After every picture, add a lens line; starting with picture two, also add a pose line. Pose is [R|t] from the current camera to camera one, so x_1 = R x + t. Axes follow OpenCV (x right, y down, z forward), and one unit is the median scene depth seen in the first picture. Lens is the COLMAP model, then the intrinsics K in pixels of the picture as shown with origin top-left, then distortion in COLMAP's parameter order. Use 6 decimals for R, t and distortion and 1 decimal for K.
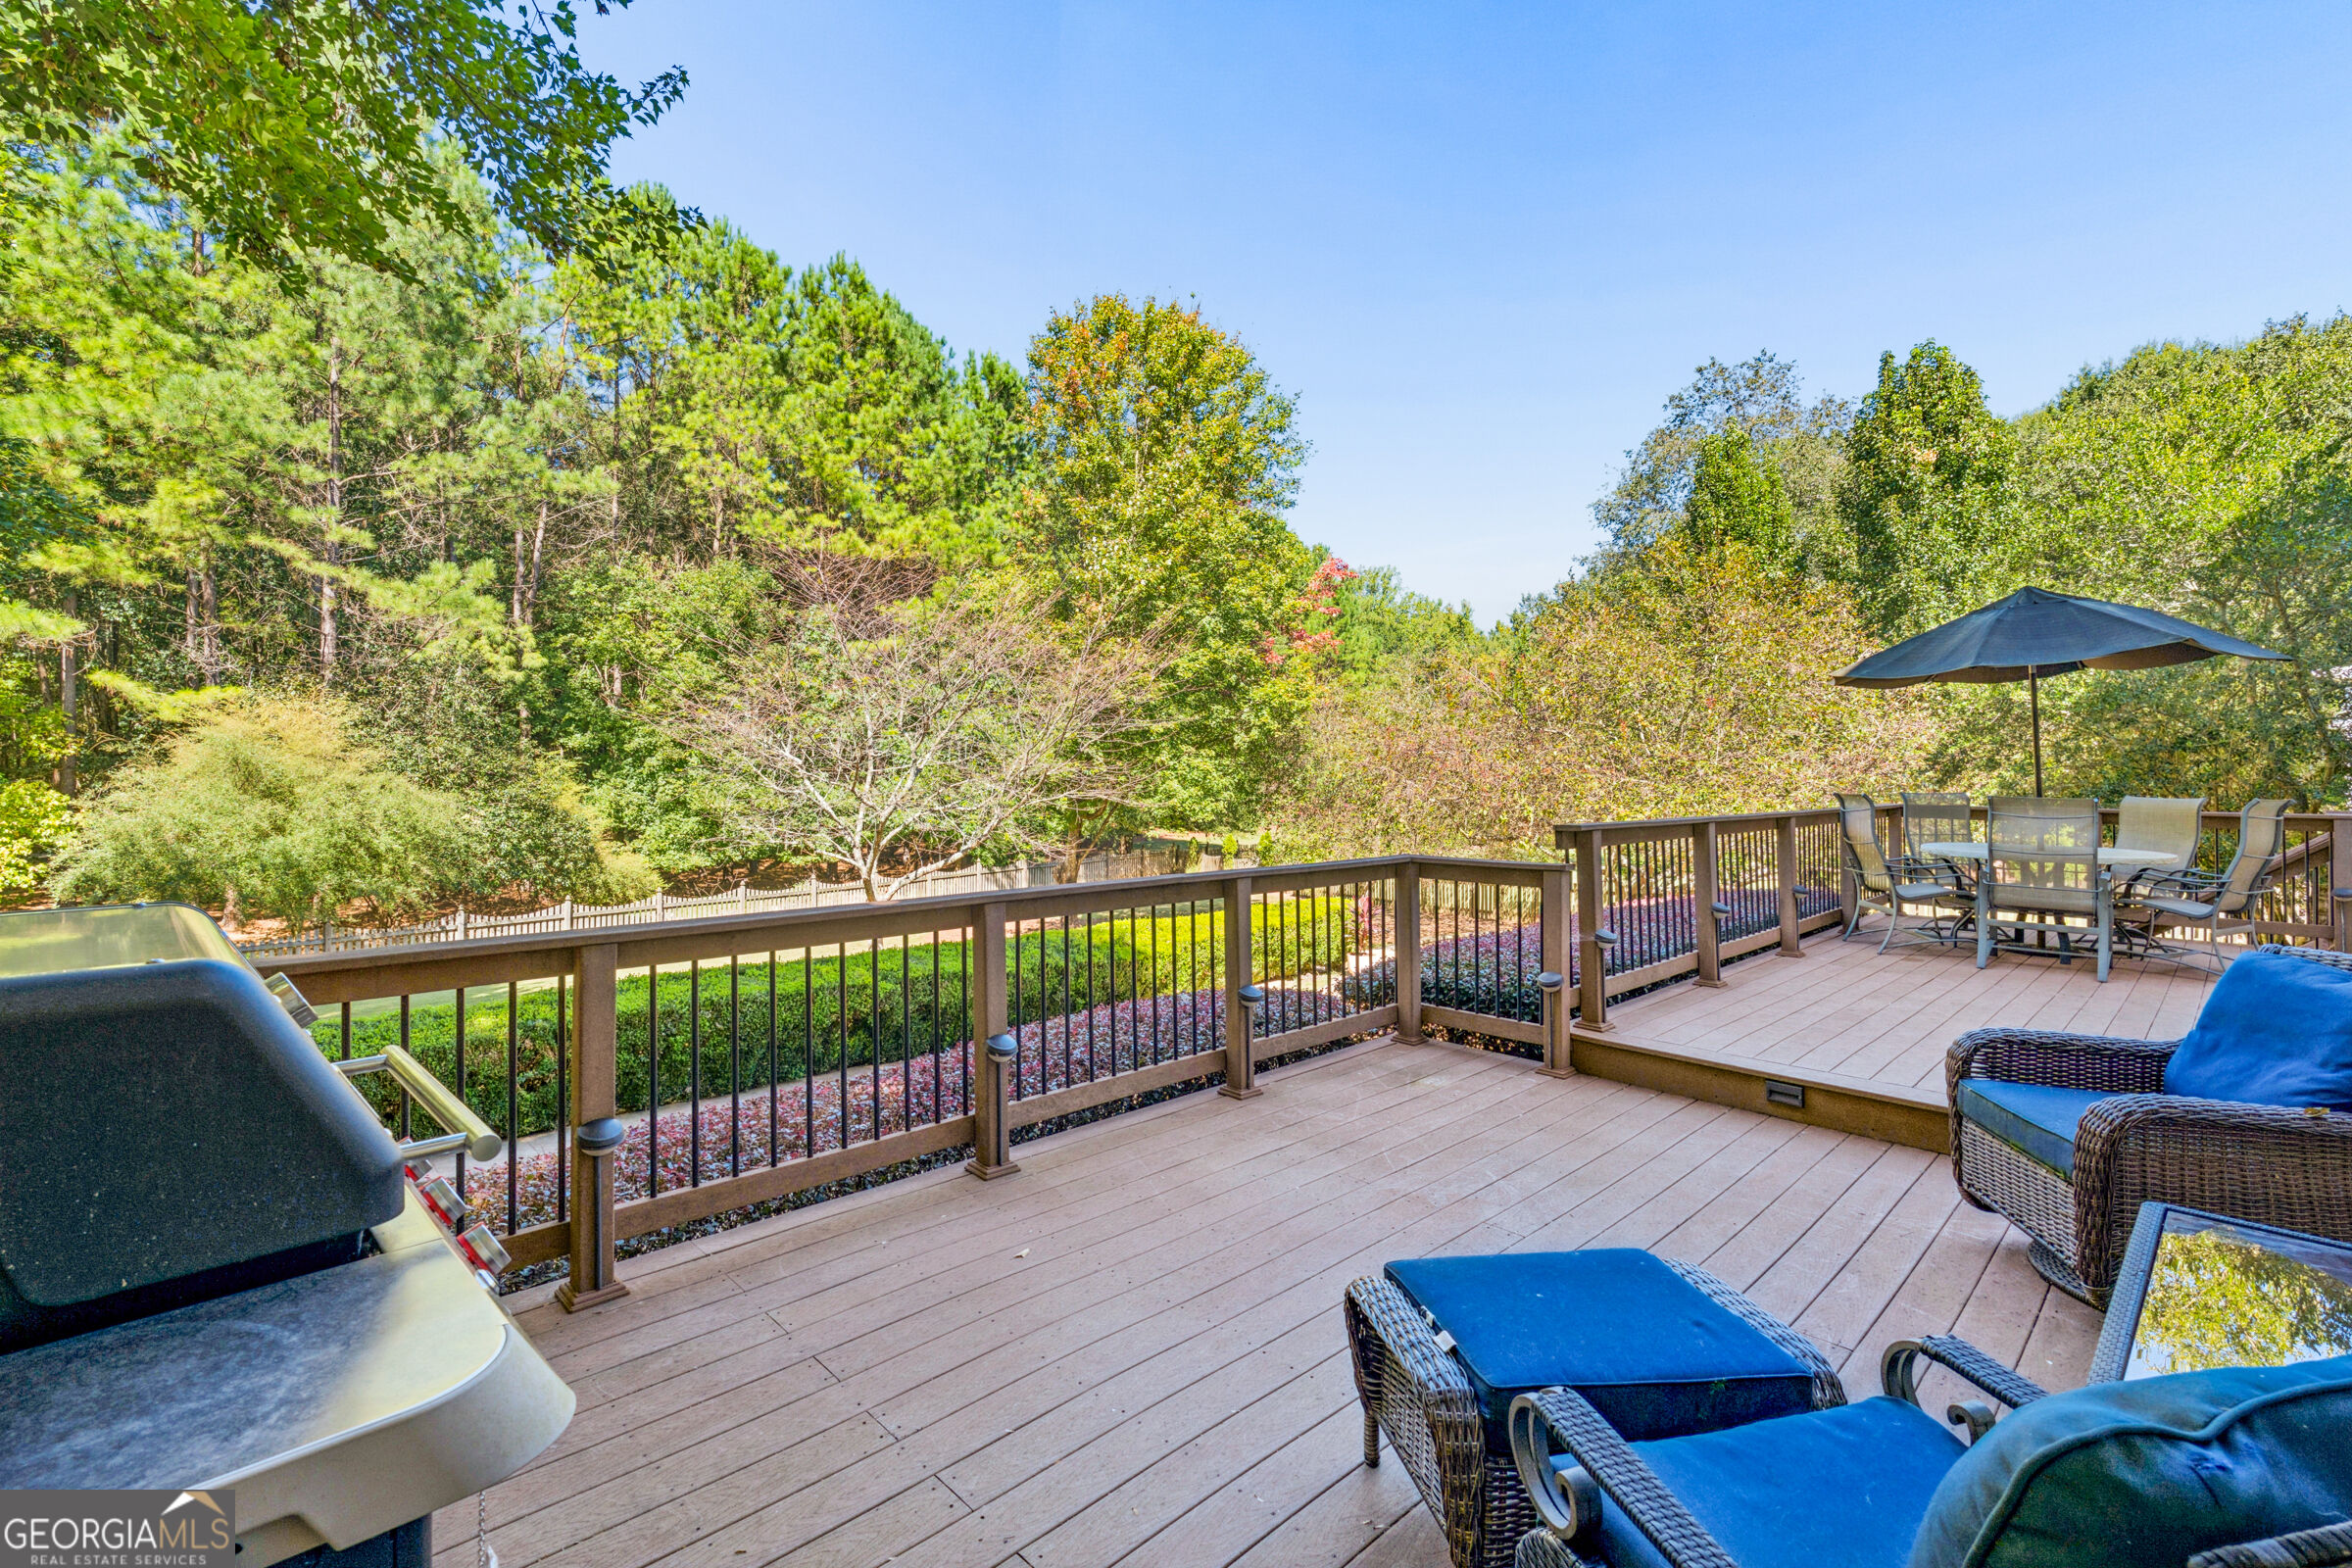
lens RADIAL K [[1031.0, 0, 1169.4], [0, 1031.0, 771.1], [0, 0, 1]] dist [0.000543, 0.000368]
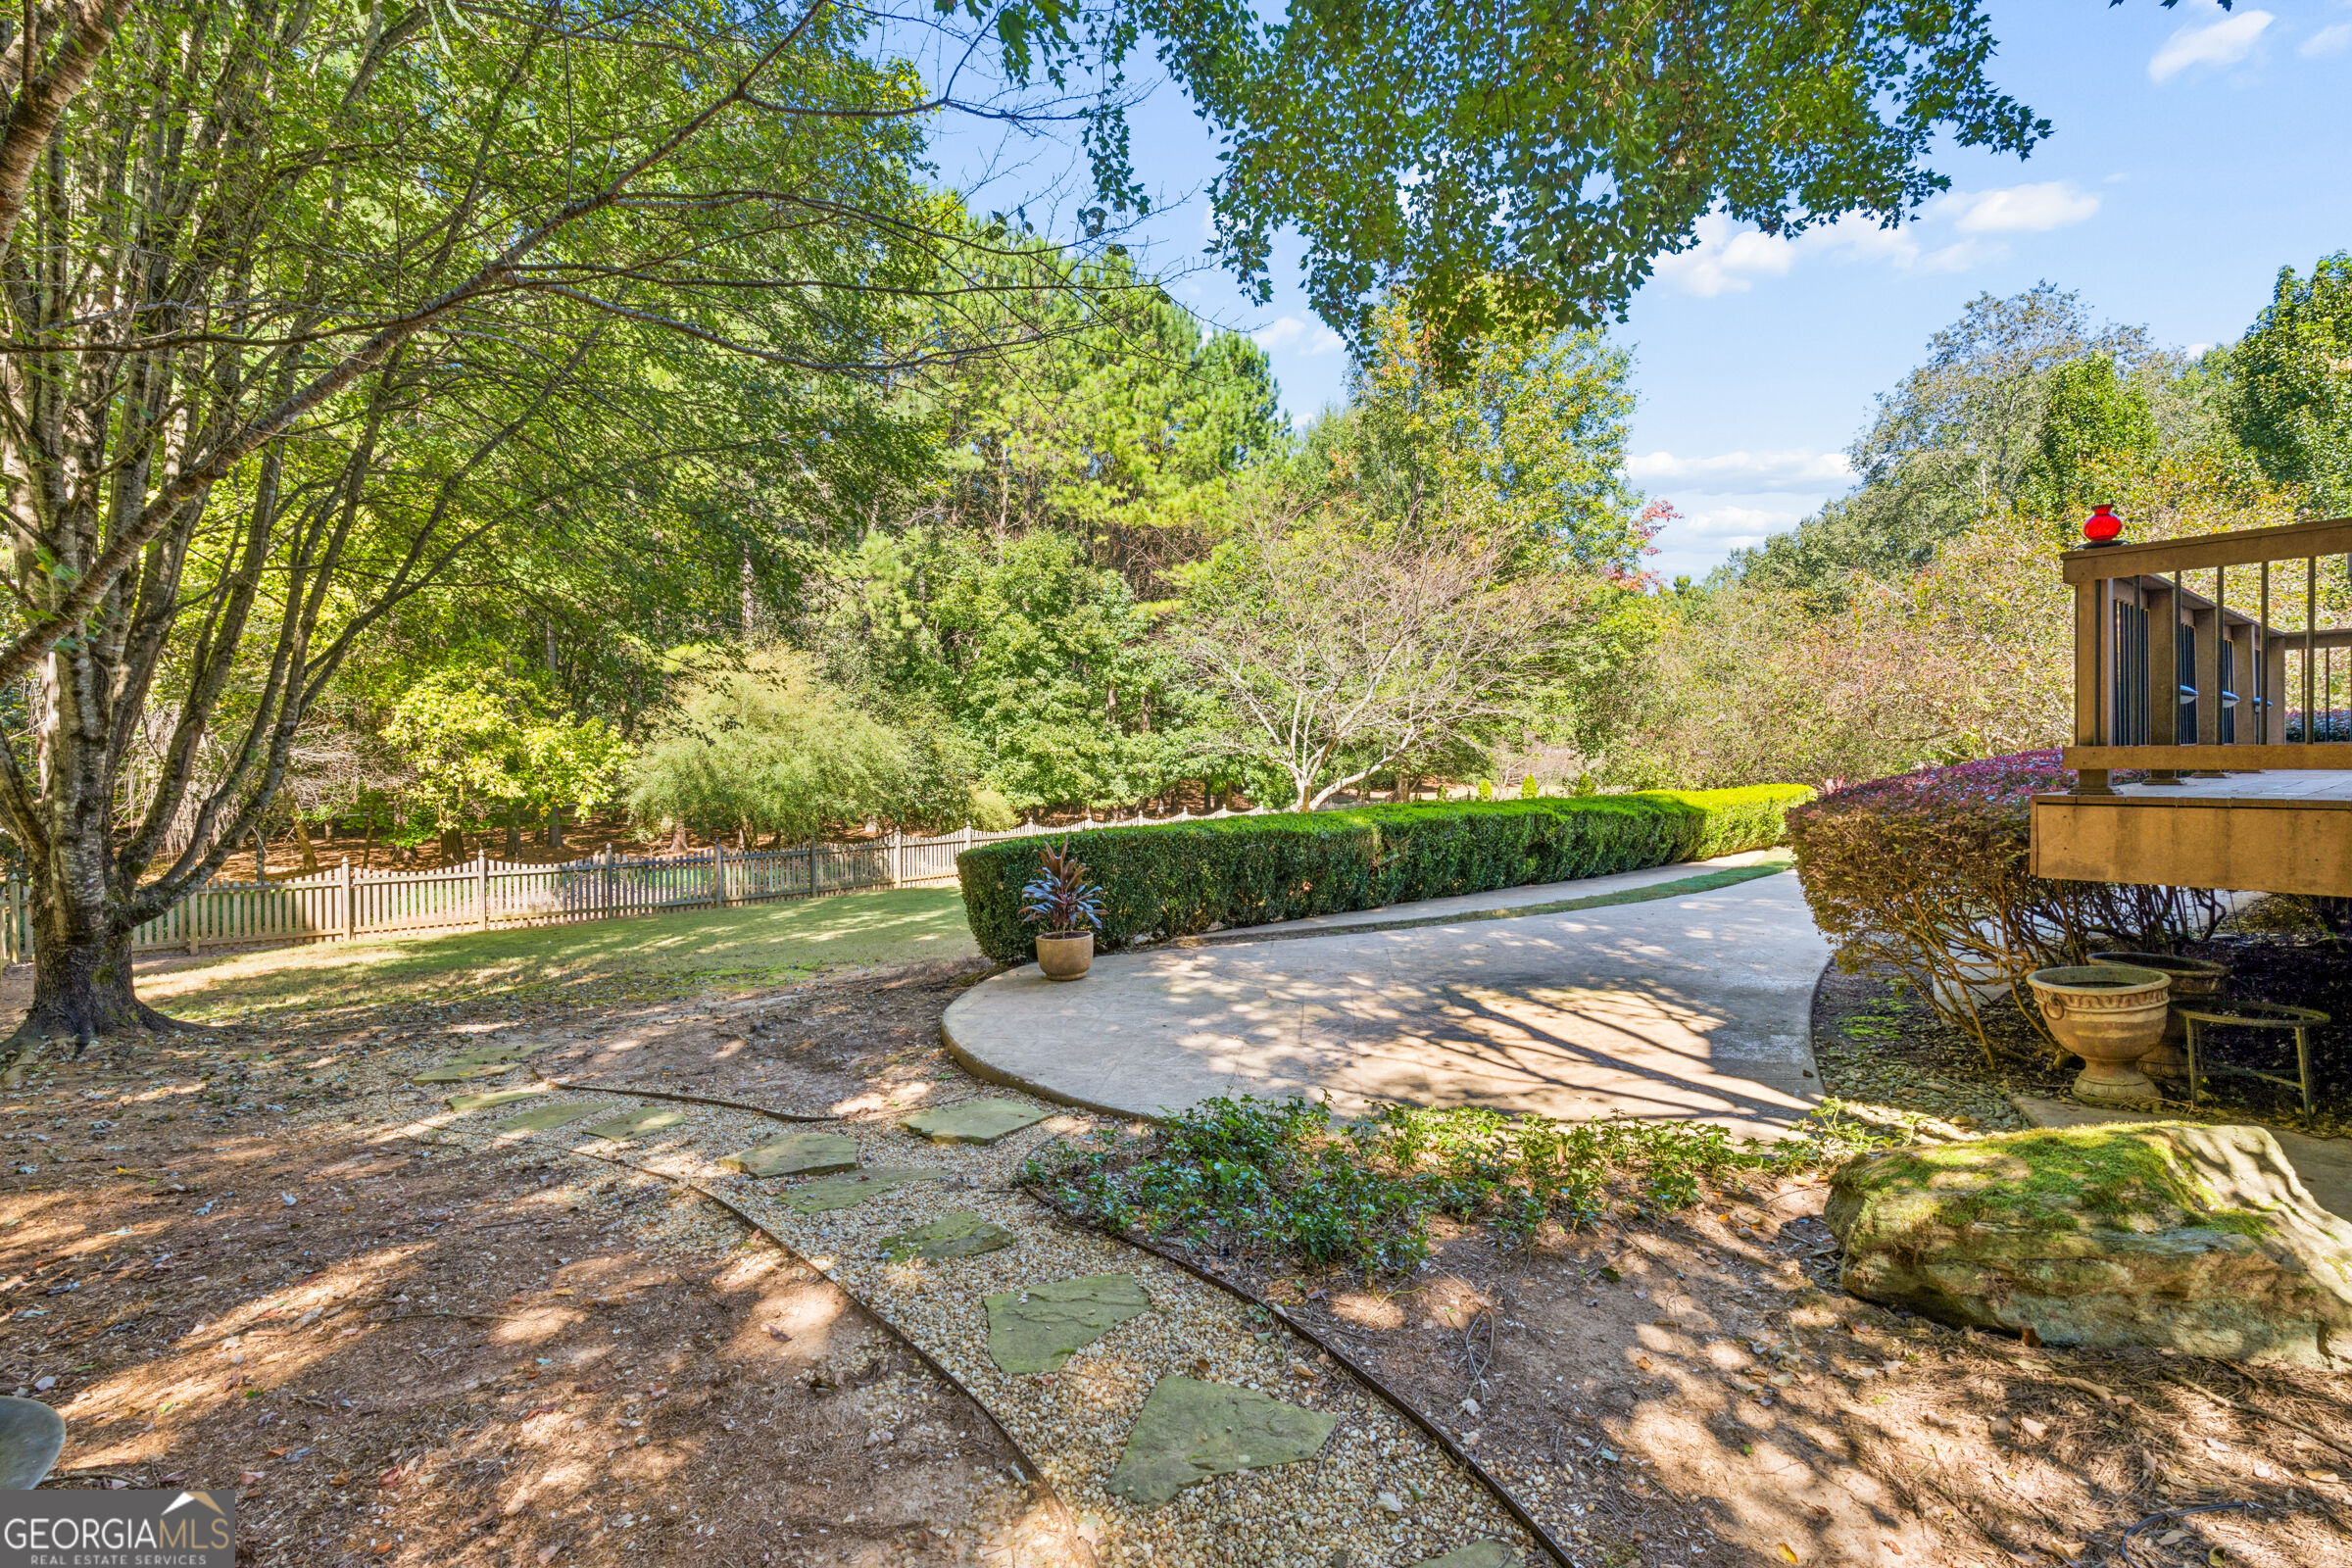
lens RADIAL K [[1031.0, 0, 1176.3], [0, 1031.0, 772.2], [0, 0, 1]] dist [0.000543, 0.000368]
pose [[0.994305, -0.011395, -0.105959, -0.183909], [0.013295, 0.999763, 0.017246, 0.039074], [0.105738, -0.018556, 0.994221, -0.089930]]
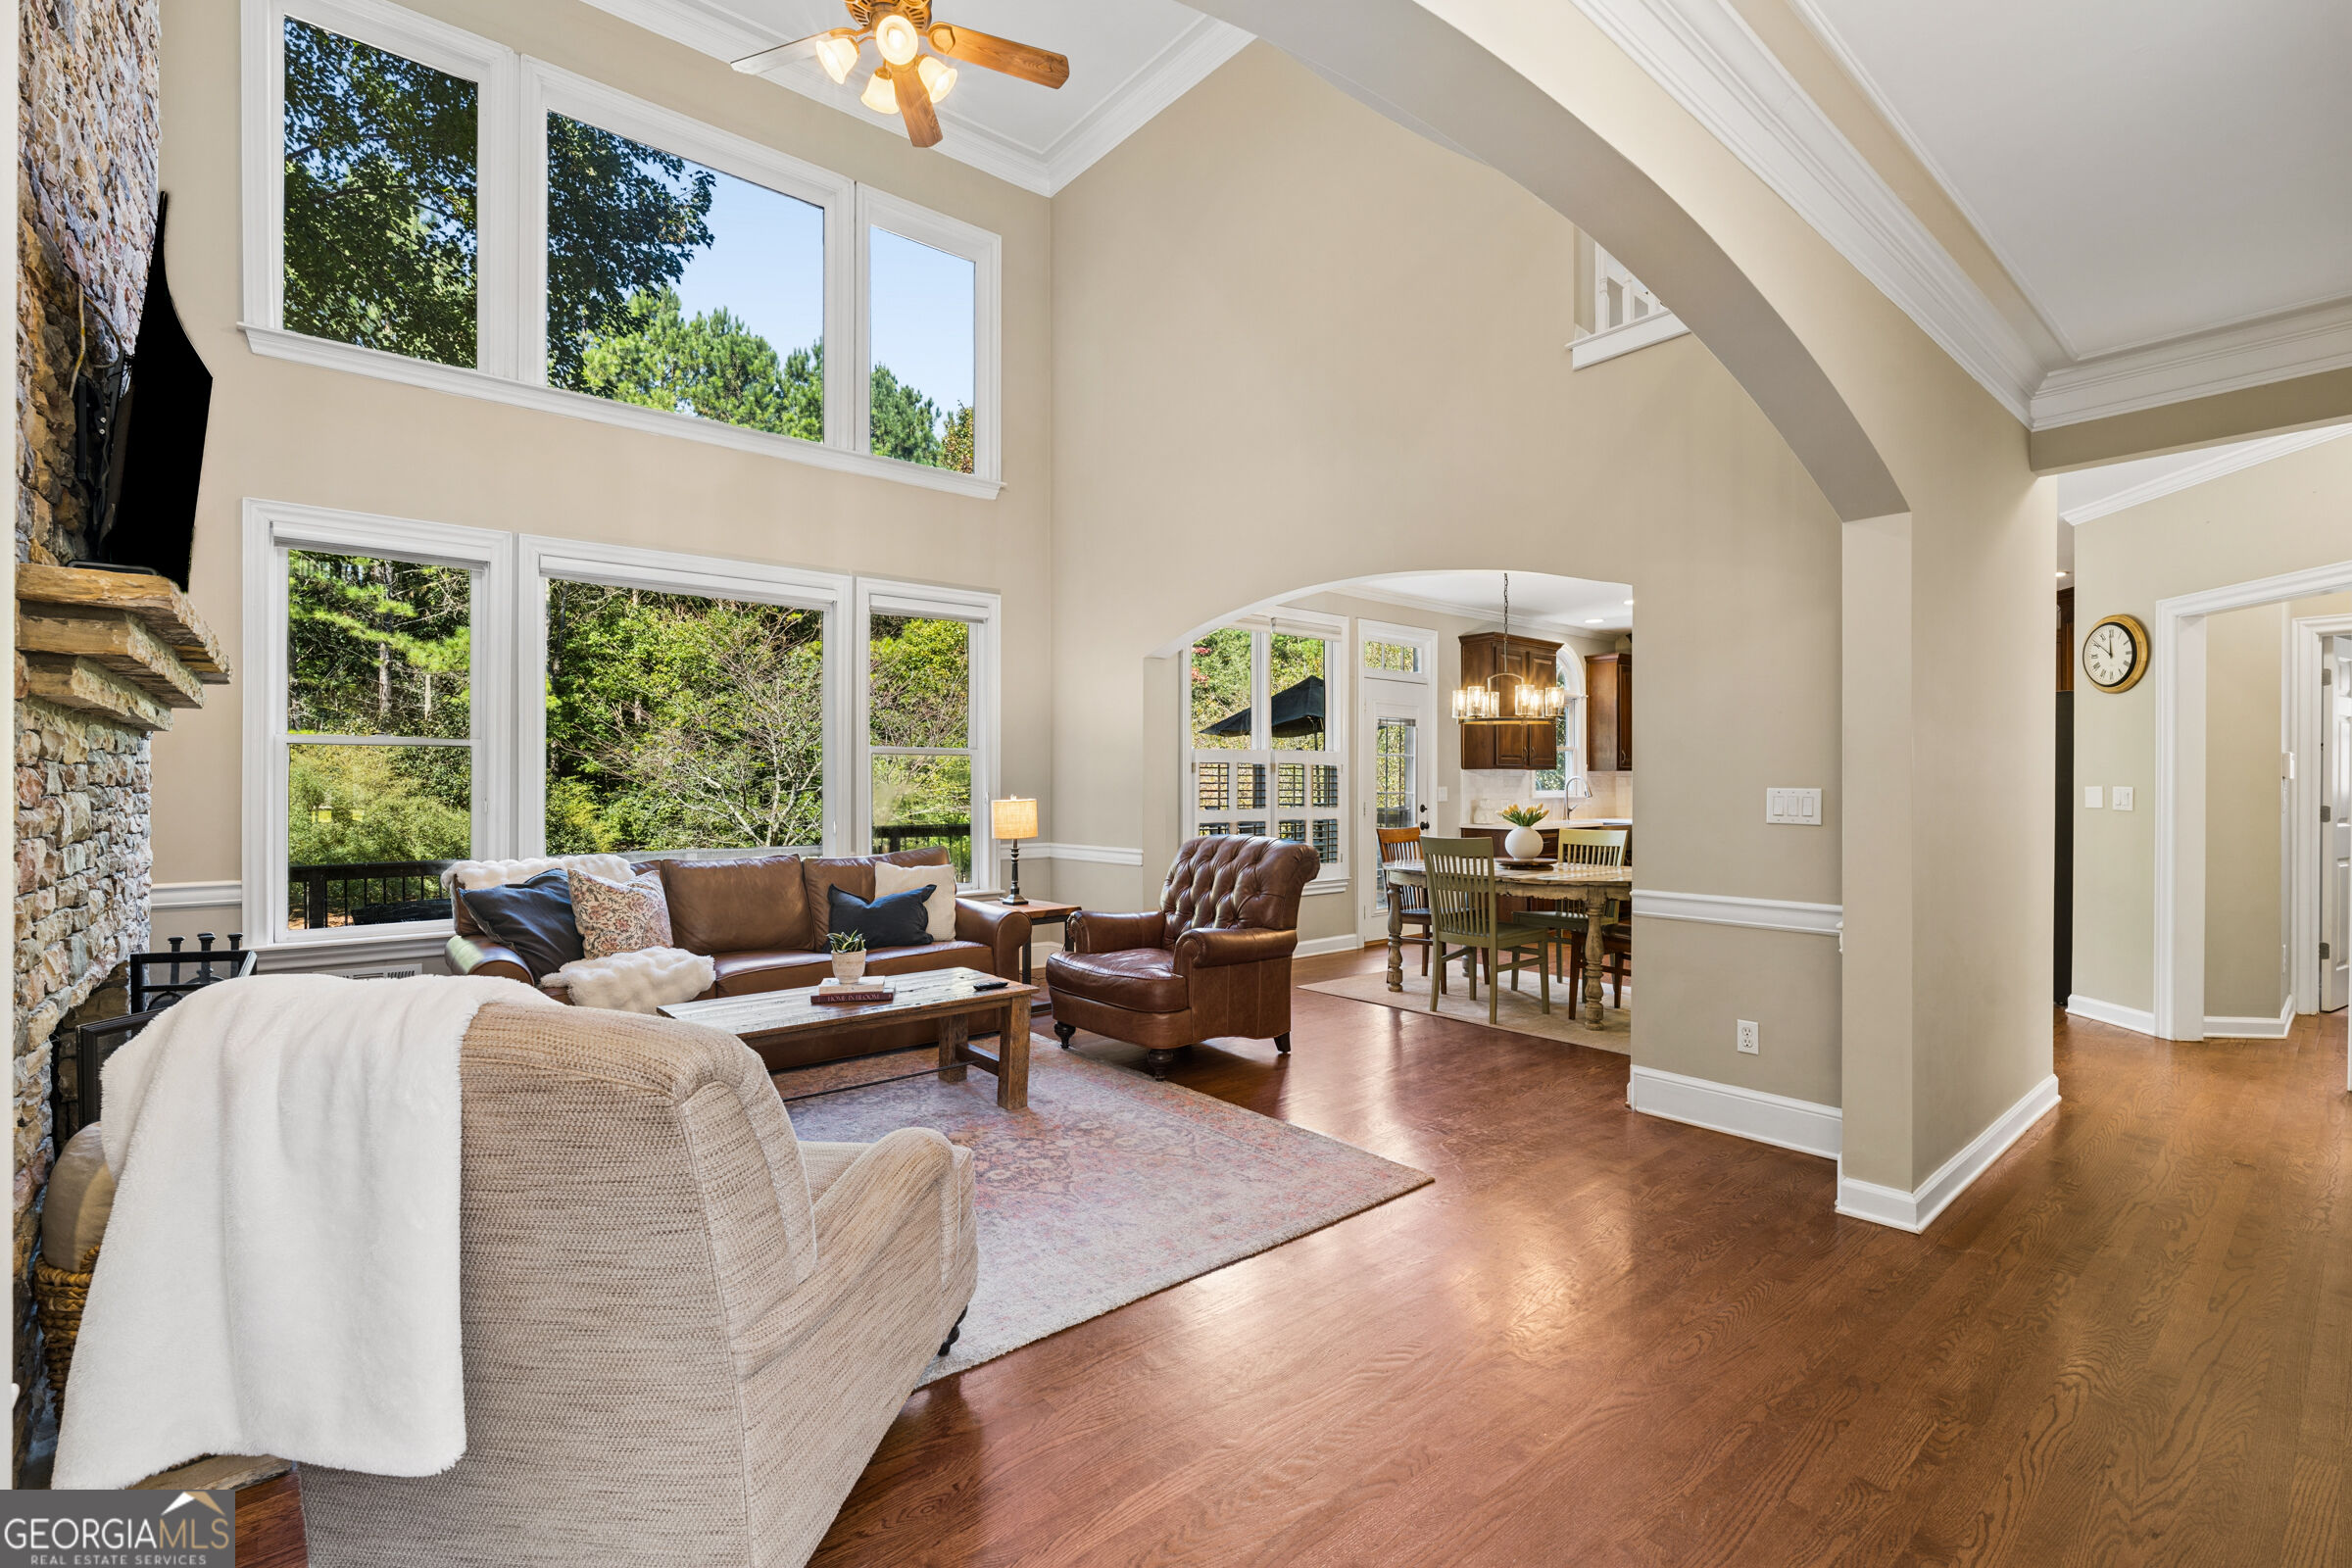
lens RADIAL K [[1031.0, 0, 1180.3], [0, 1031.0, 793.6], [0, 0, 1]] dist [0.000543, 0.000368]
pose [[0.998482, -0.006965, -0.054641, 0.162201], [0.007370, 0.999947, 0.007211, -0.003010], [0.054588, -0.007603, 0.998480, -0.144486]]
